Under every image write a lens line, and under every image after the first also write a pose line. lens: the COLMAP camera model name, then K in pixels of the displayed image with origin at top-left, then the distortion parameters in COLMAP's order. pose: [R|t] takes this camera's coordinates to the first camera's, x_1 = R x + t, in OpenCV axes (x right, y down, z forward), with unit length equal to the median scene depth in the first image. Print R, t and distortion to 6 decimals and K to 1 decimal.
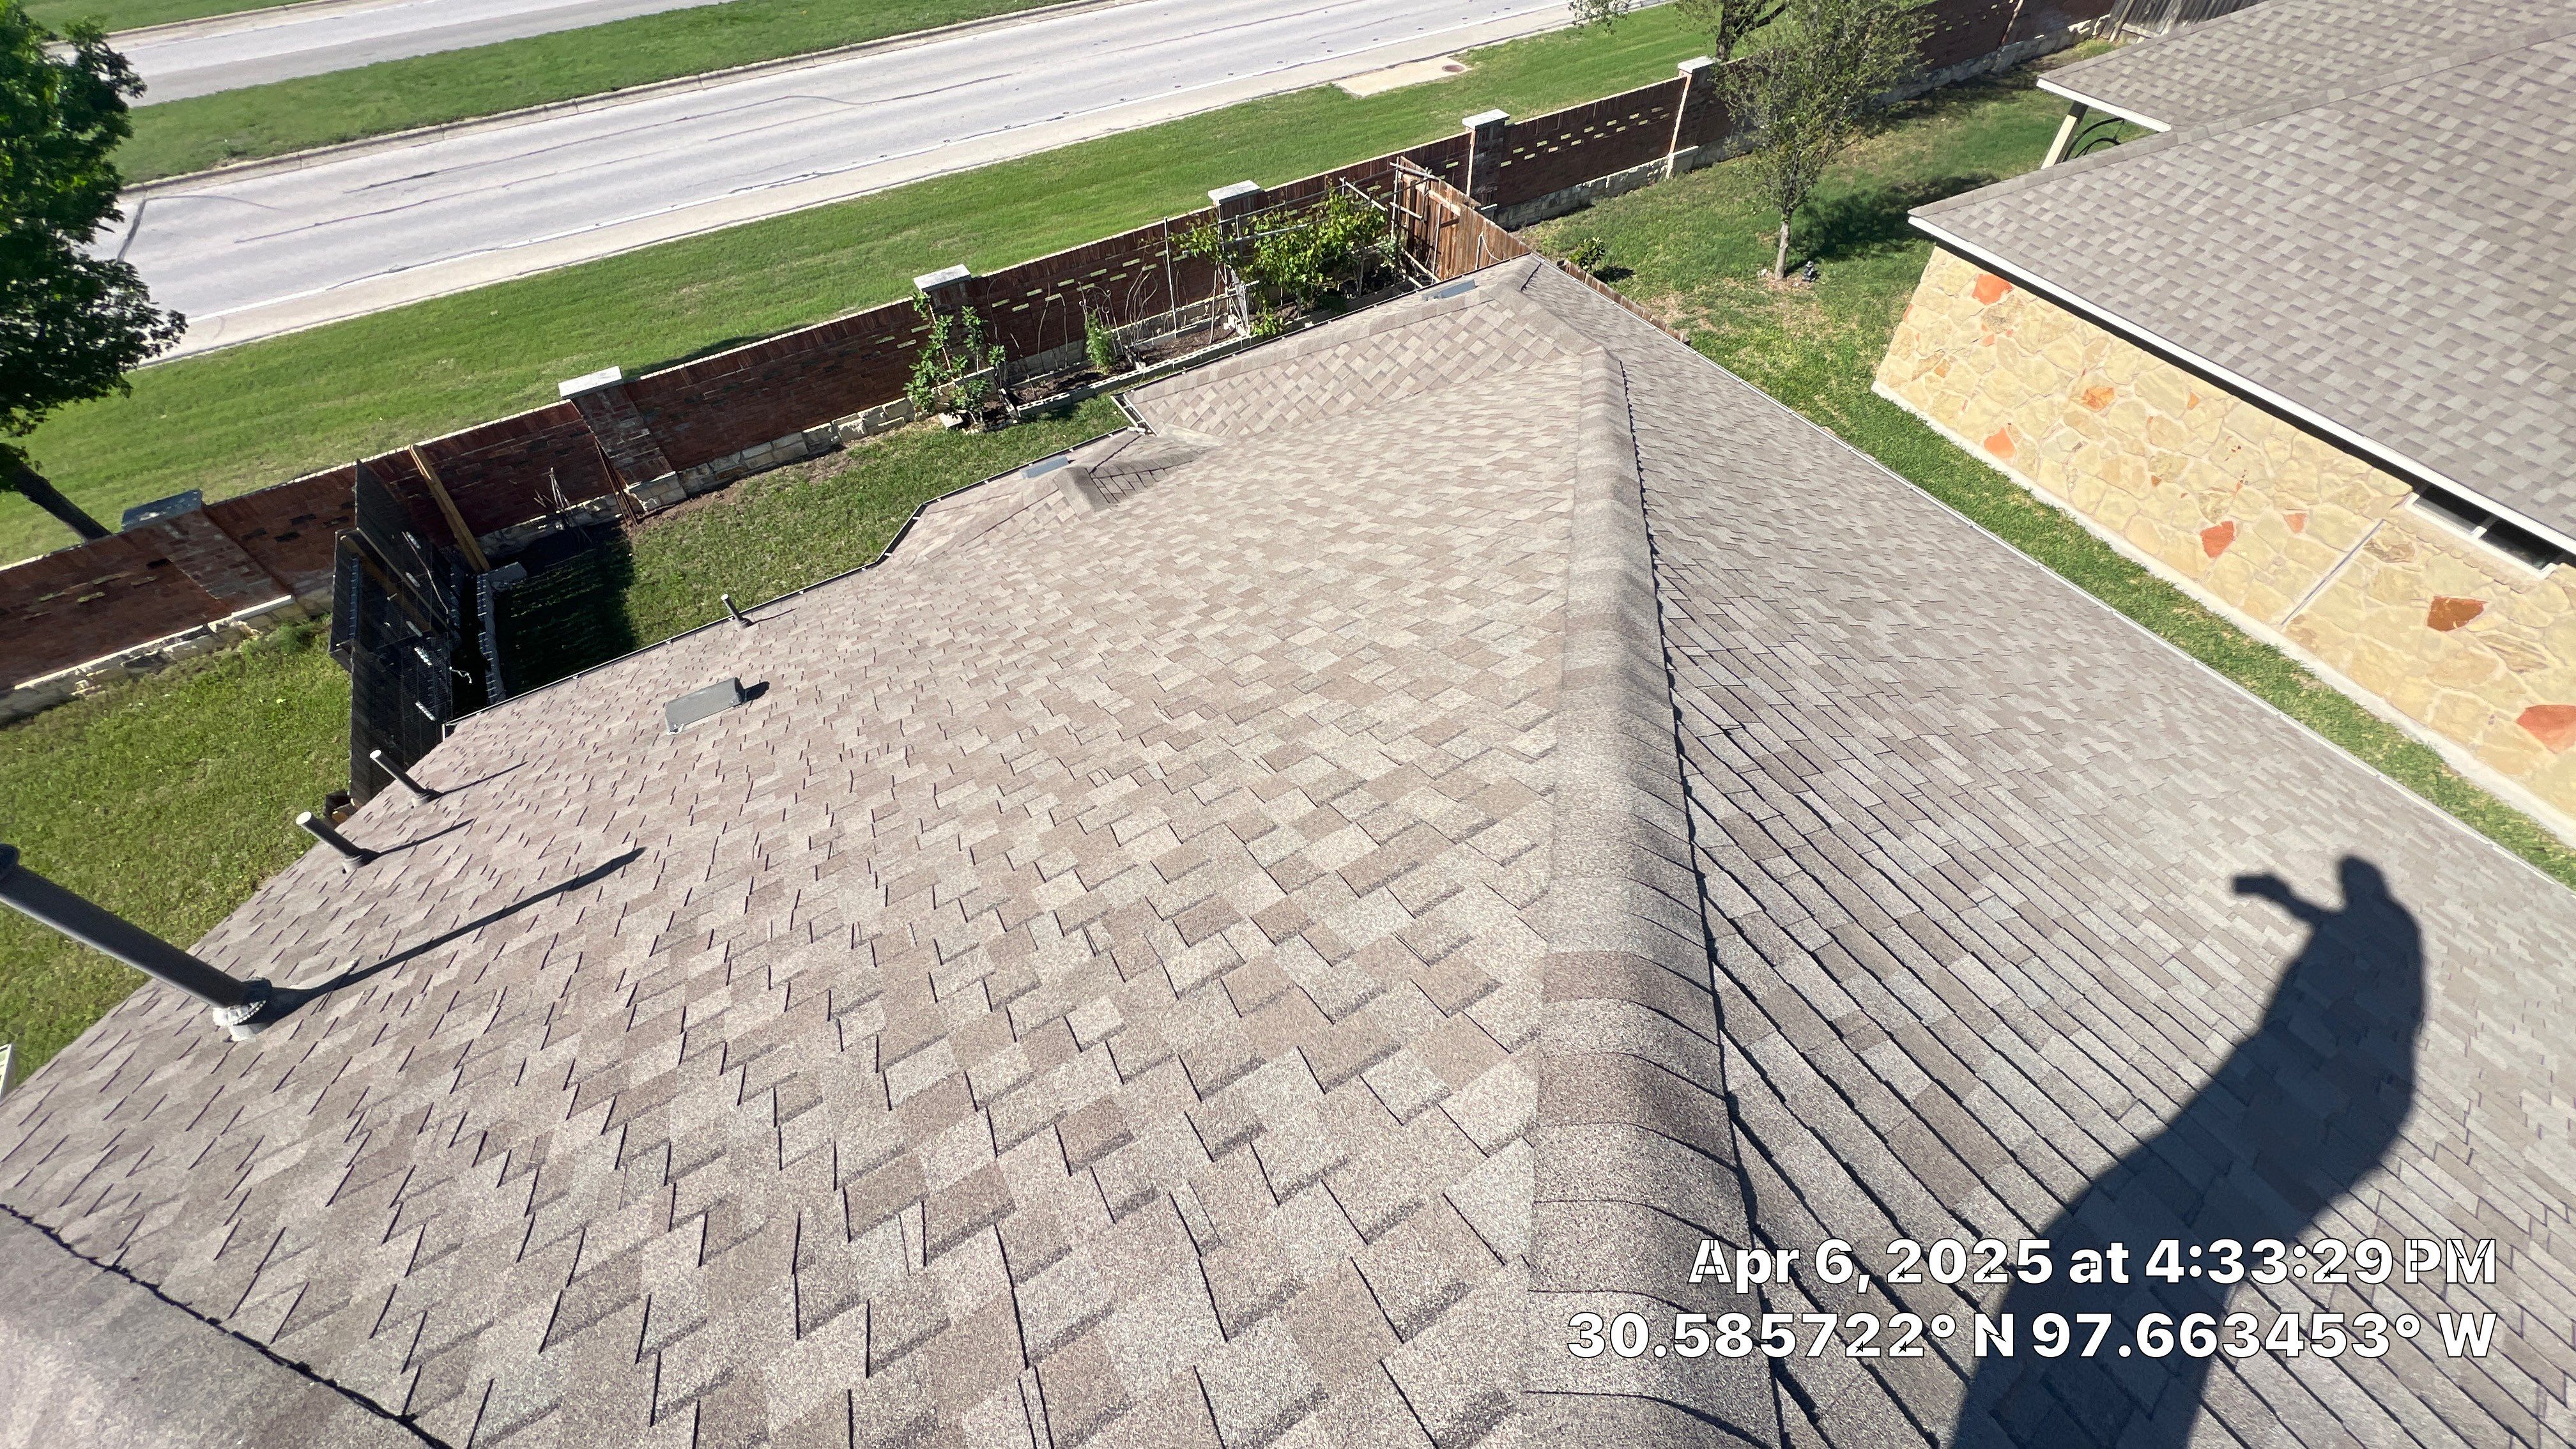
lens RADIAL K [[1025.8, 0, 1279.9], [0, 1025.8, 721.9], [0, 0, 1]] dist [-0.001334, 0.000486]
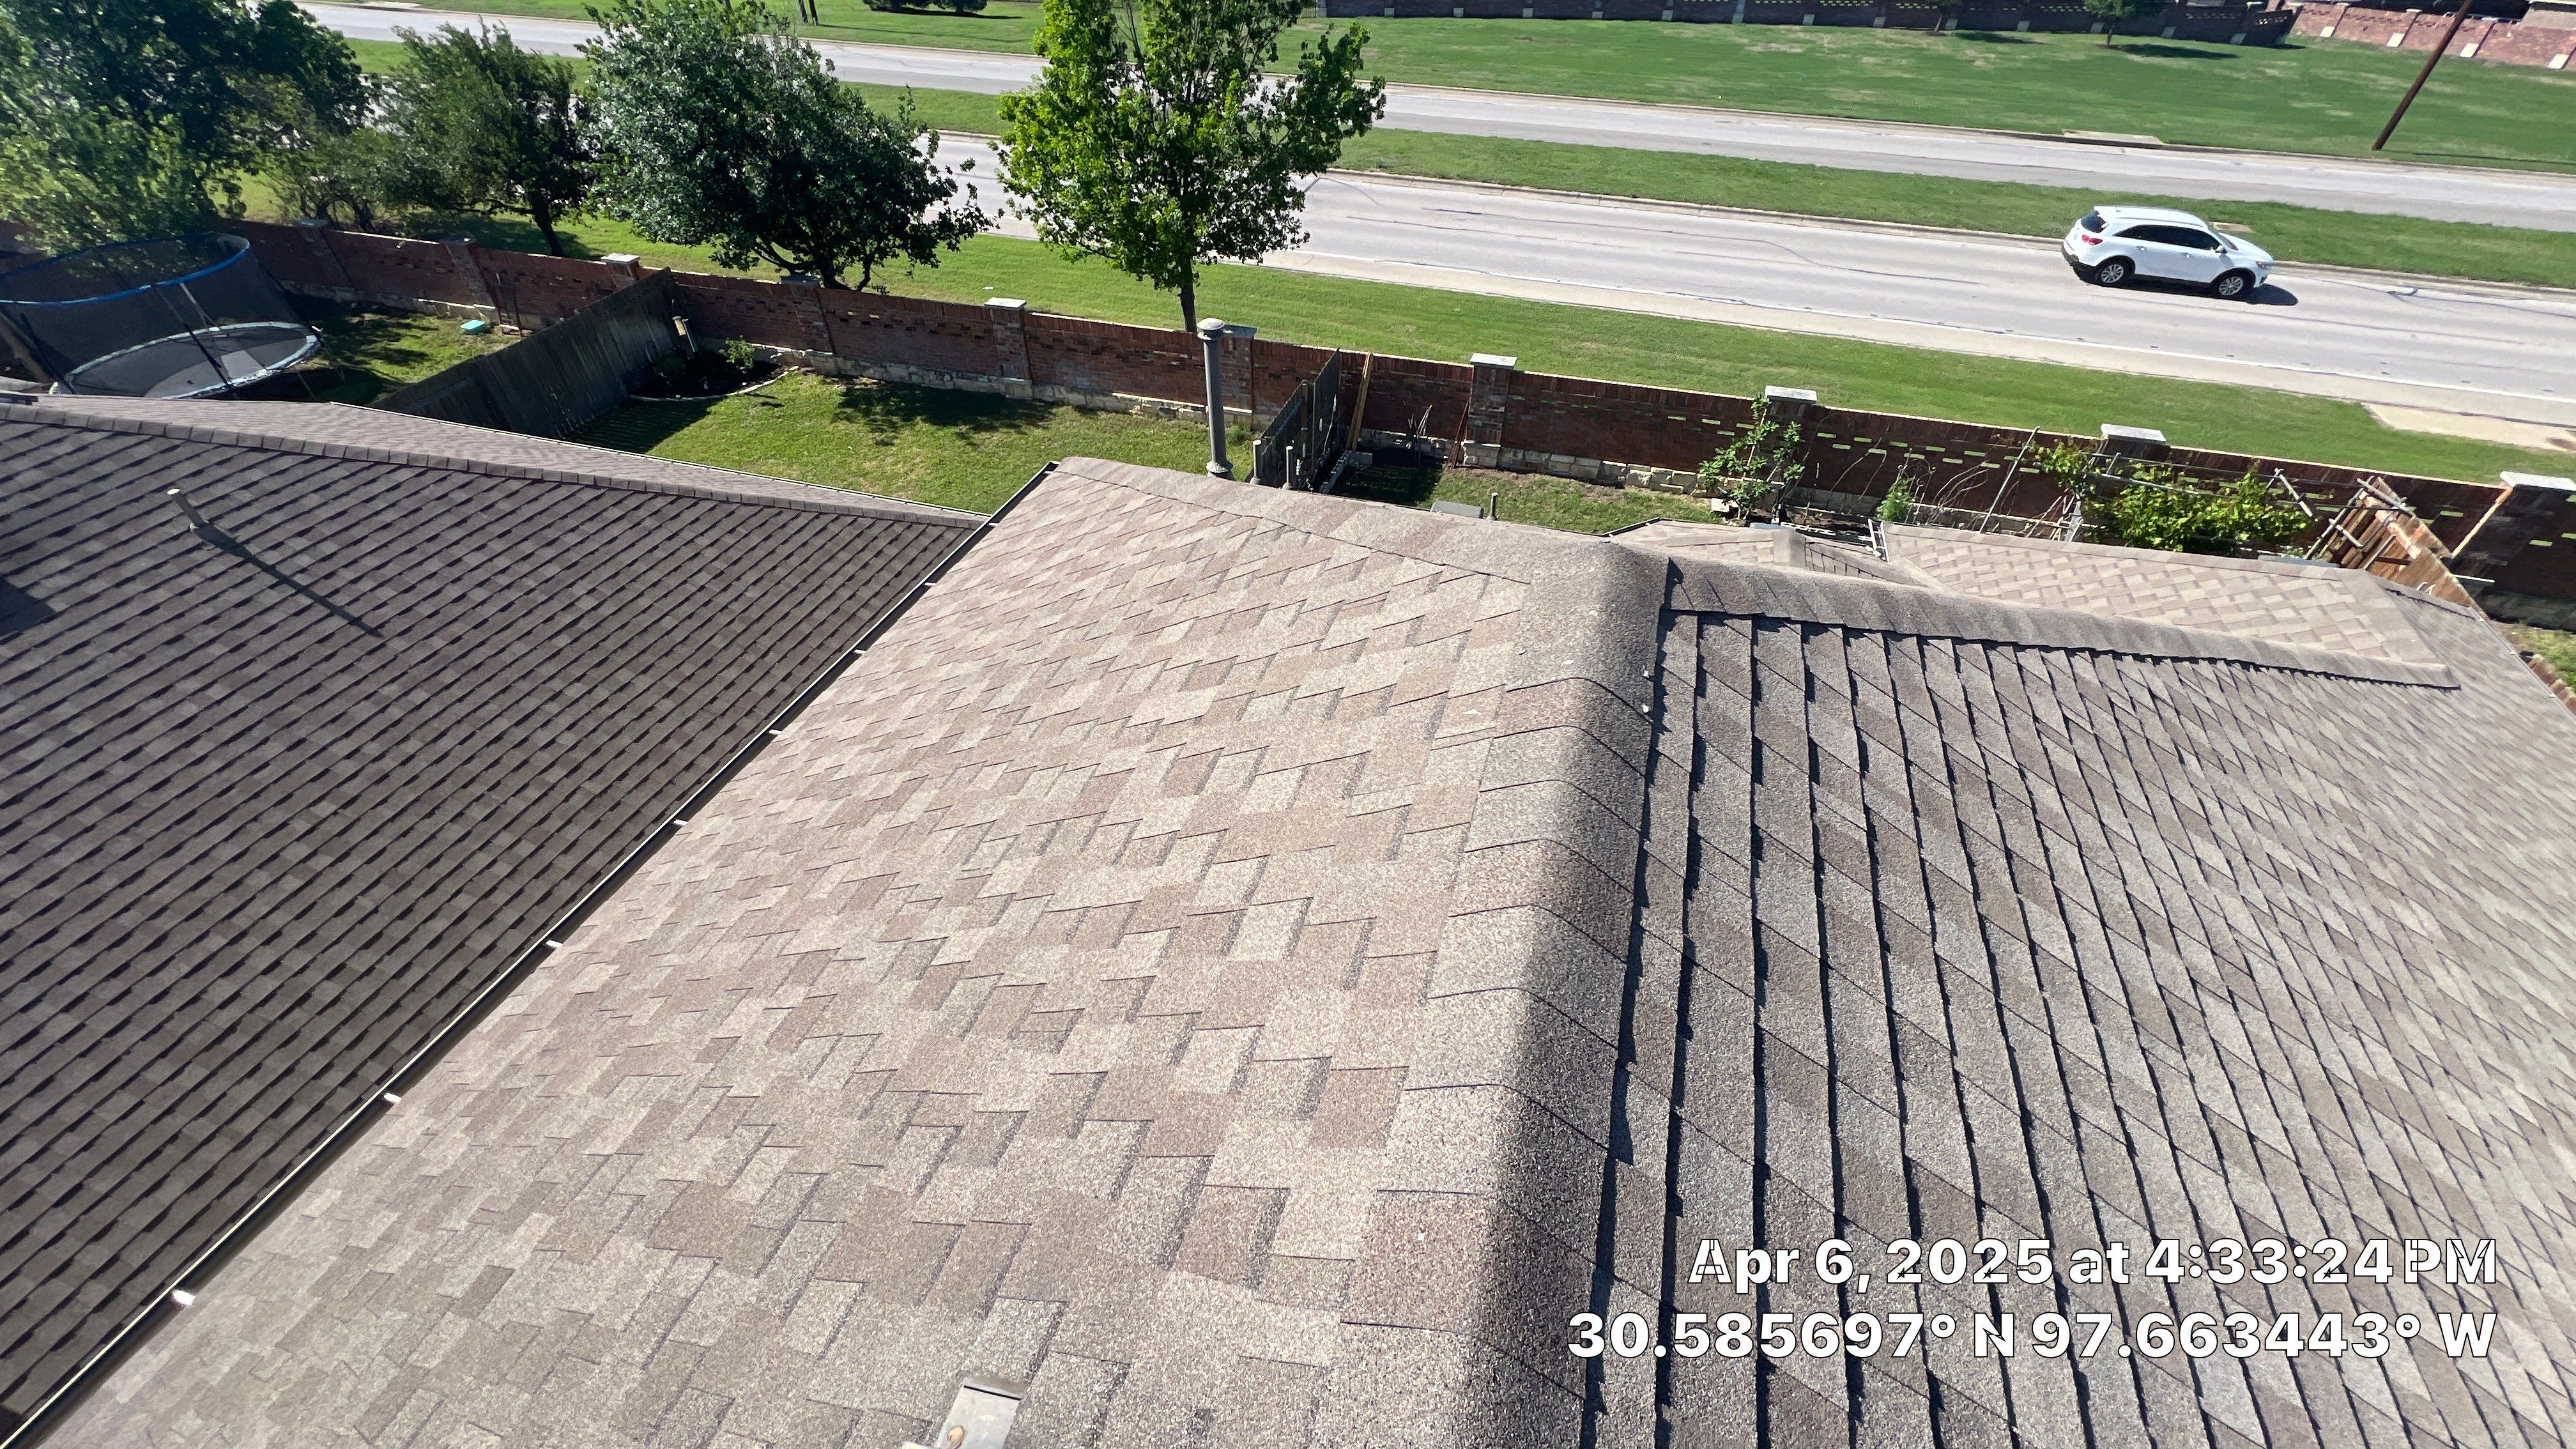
lens RADIAL K [[1025.8, 0, 1279.9], [0, 1025.8, 721.9], [0, 0, 1]] dist [-0.001334, 0.000486]
pose [[0.667564, 0.521561, -0.531350, 0.074260], [-0.584172, 0.809369, 0.060532, 0.106472], [0.461629, 0.269991, 0.844987, -0.097978]]
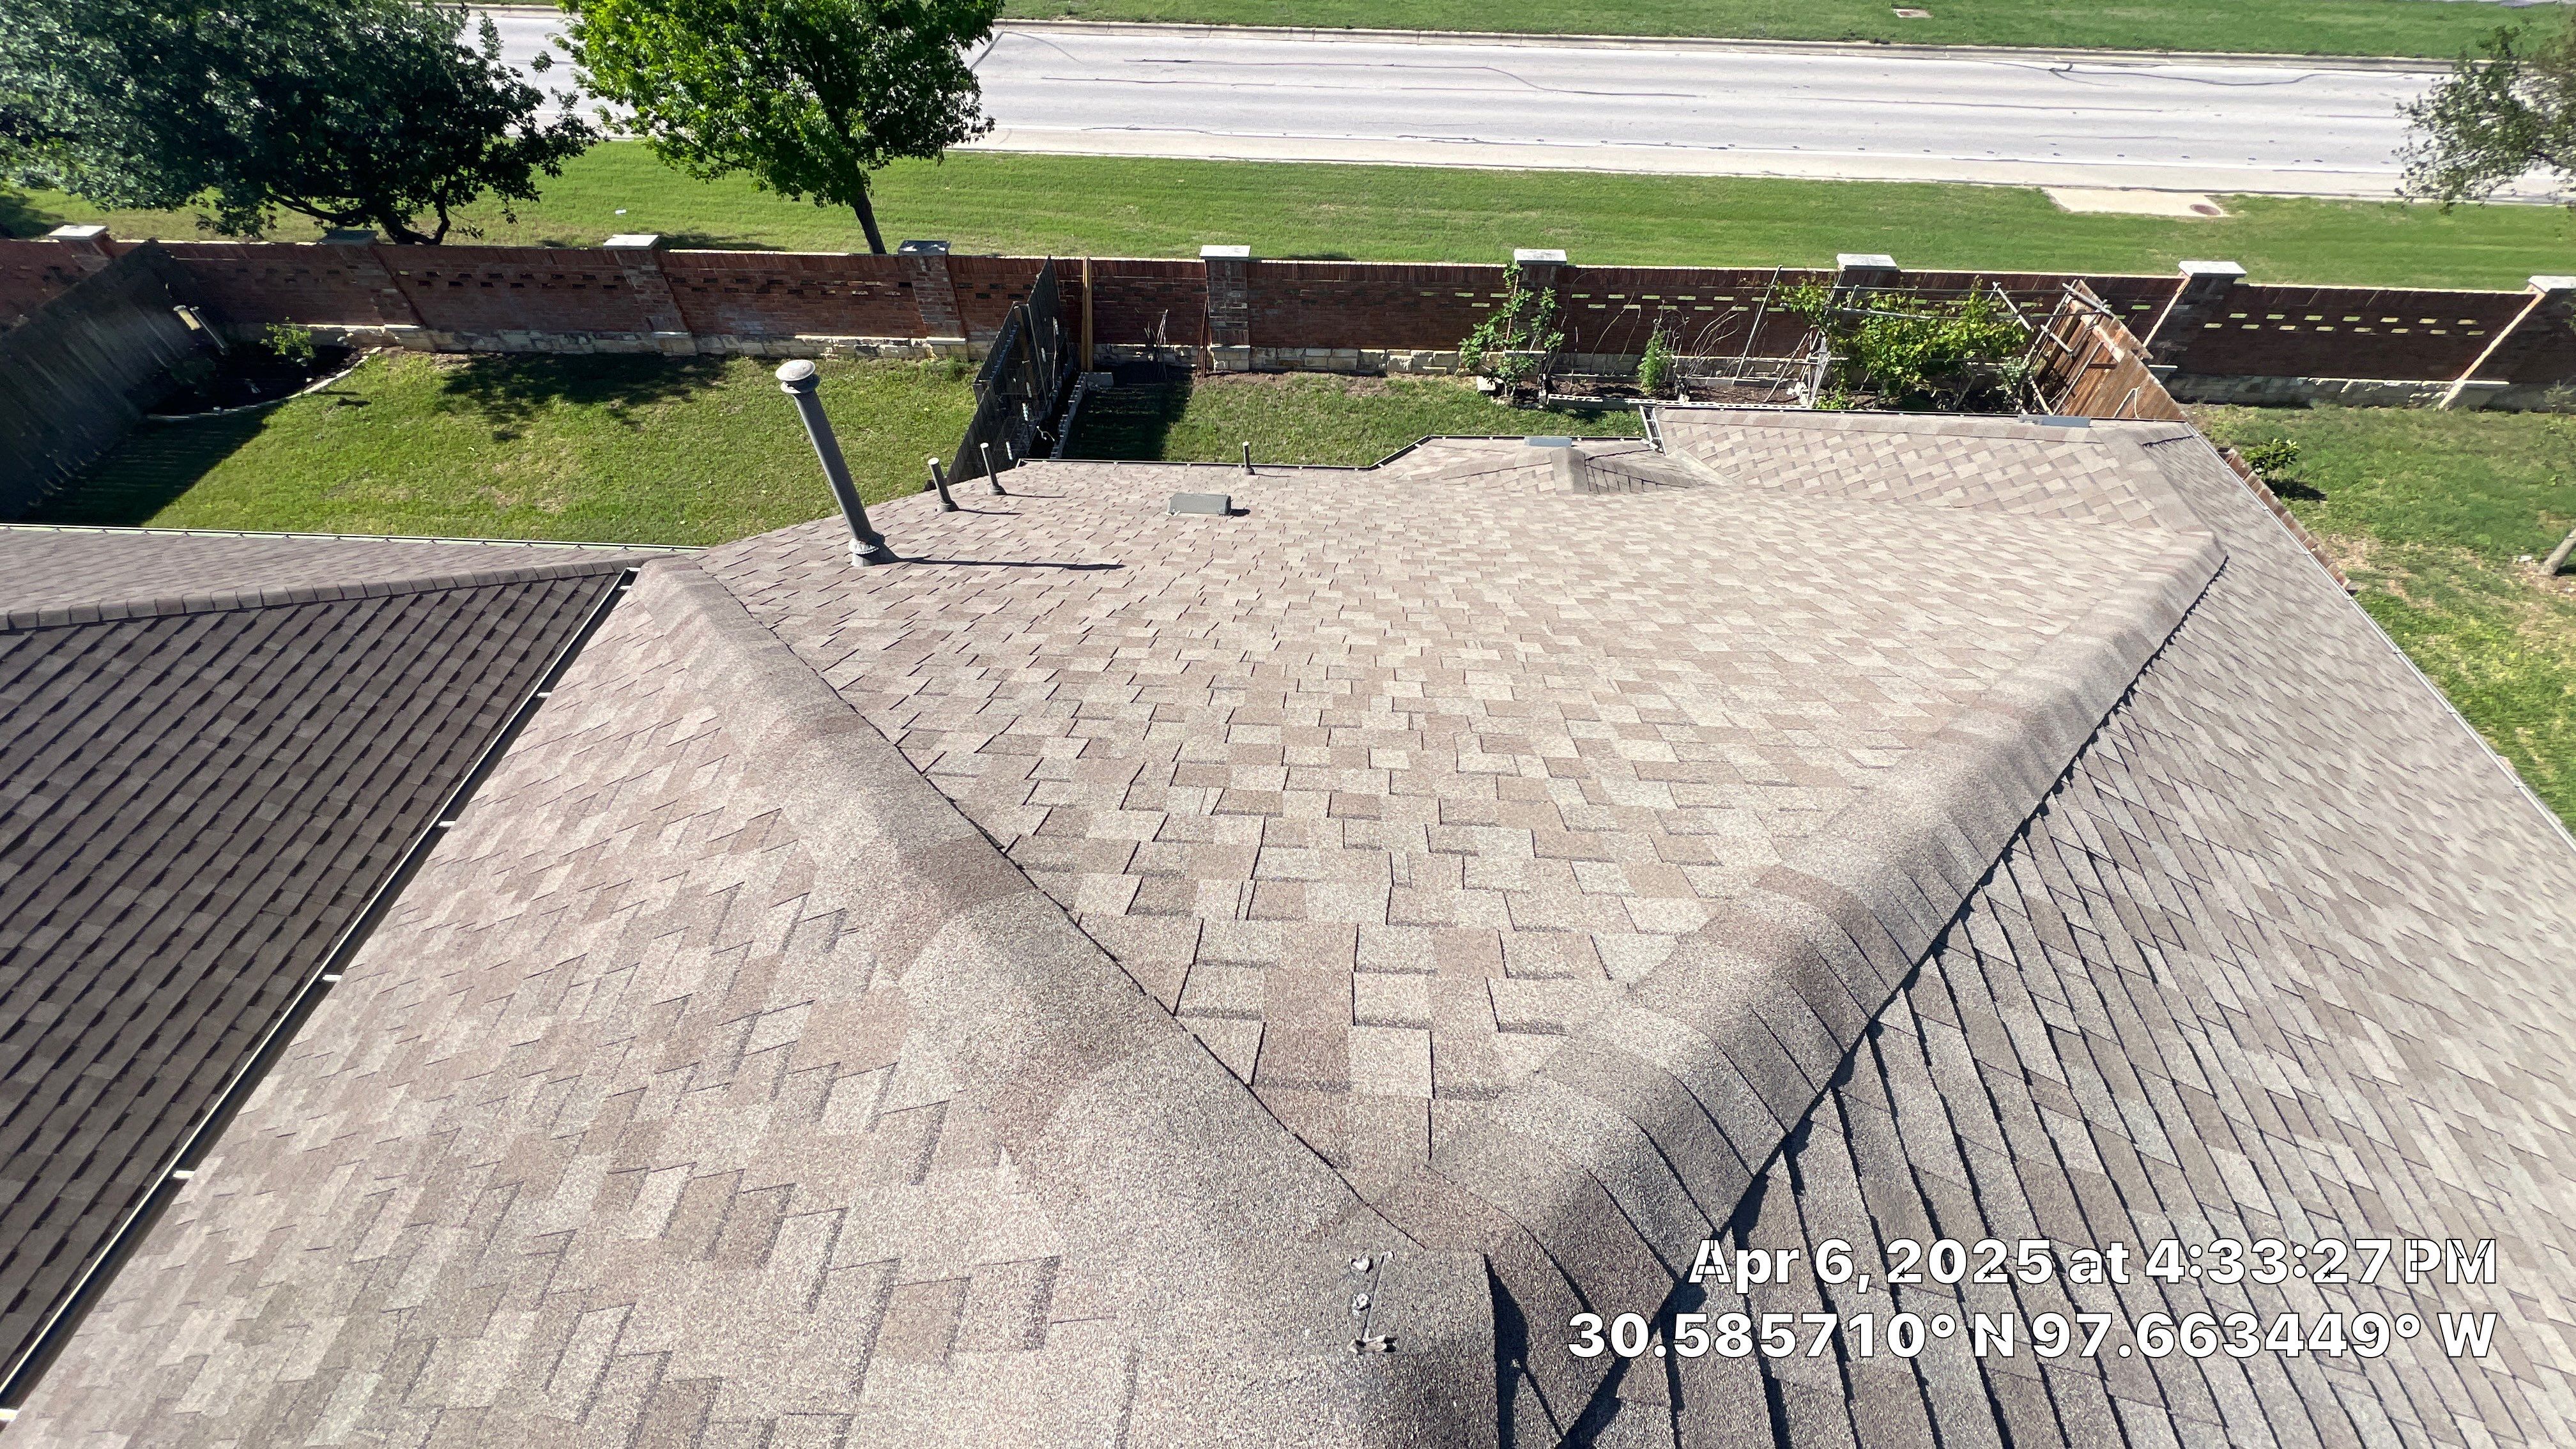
lens RADIAL K [[1026.3, 0, 1278.6], [0, 1026.3, 717.7], [0, 0, 1]] dist [-0.001652, 0.000569]
pose [[0.830373, 0.438453, -0.343859, 0.015227], [-0.442183, 0.894019, 0.072146, 0.029519], [0.339049, 0.092141, 0.936246, -0.028209]]
